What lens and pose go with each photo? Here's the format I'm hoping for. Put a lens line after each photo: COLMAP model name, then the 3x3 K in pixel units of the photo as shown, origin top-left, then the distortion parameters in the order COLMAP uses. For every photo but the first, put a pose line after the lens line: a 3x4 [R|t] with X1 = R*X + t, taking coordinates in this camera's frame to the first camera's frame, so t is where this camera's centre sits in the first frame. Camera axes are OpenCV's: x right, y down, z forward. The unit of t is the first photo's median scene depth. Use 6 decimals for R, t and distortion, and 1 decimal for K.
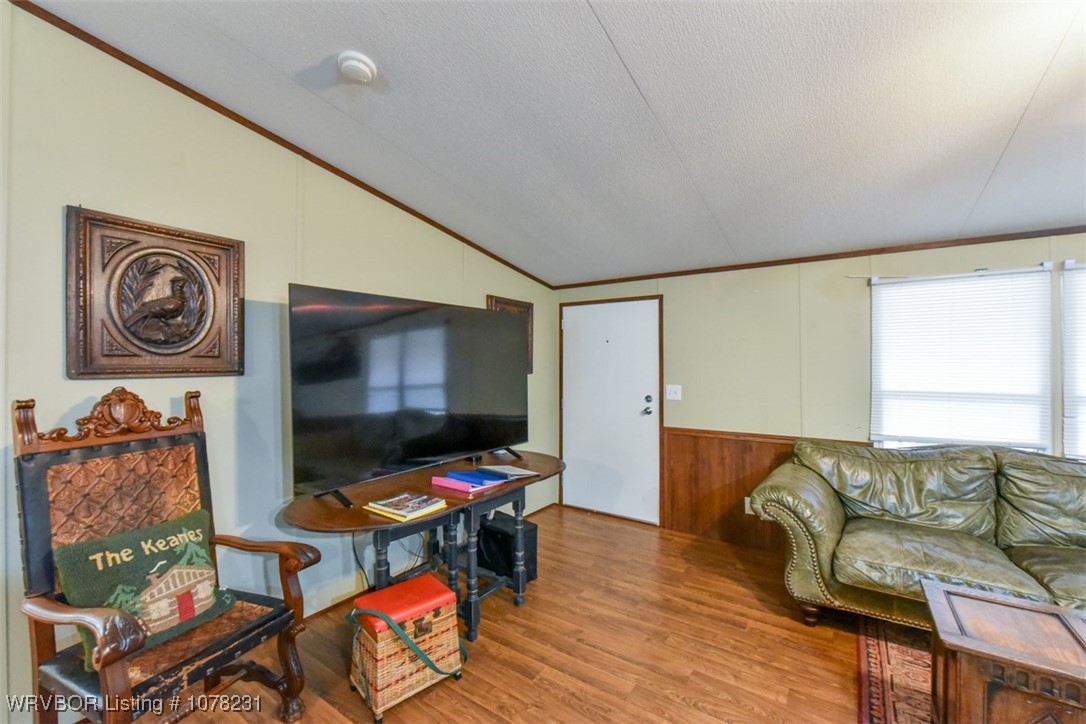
lens RADIAL K [[451.4, 0, 511.7], [0, 451.4, 363.1], [0, 0, 1]] dist [-0.008516, -0.000280]
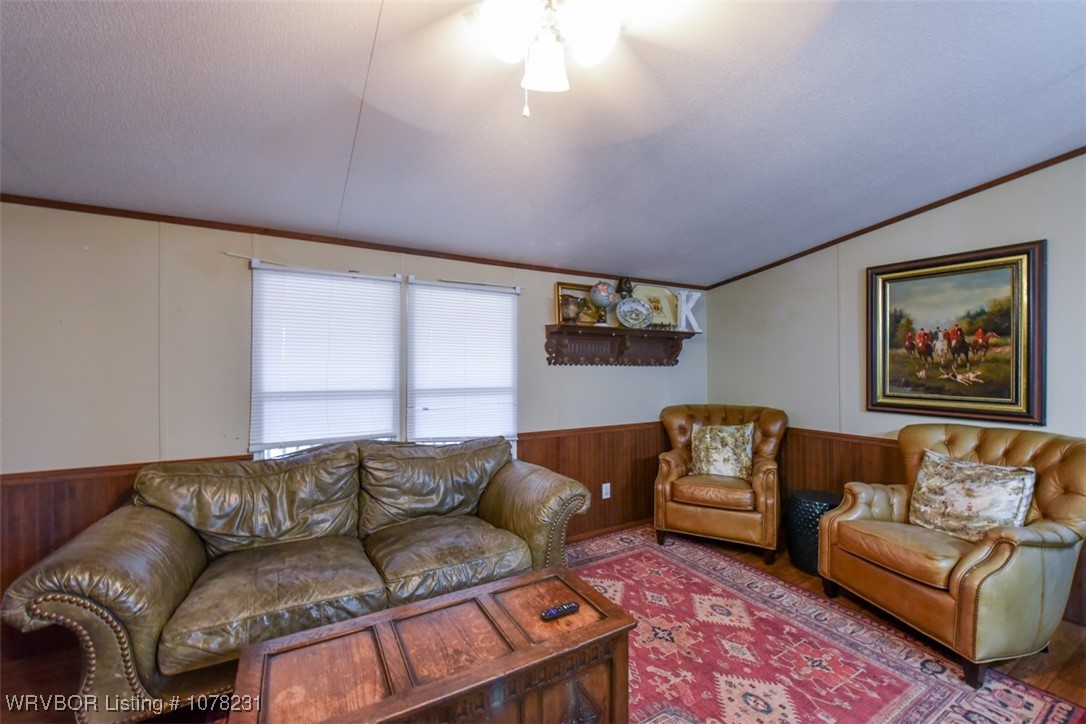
lens RADIAL K [[451.4, 0, 546.2], [0, 451.4, 364.3], [0, 0, 1]] dist [-0.008516, -0.000280]
pose [[0.422538, 0.005132, 0.906331, 0.314151], [-0.005778, 0.999979, -0.002969, 0.007916], [-0.906327, -0.003983, 0.422559, 0.161139]]
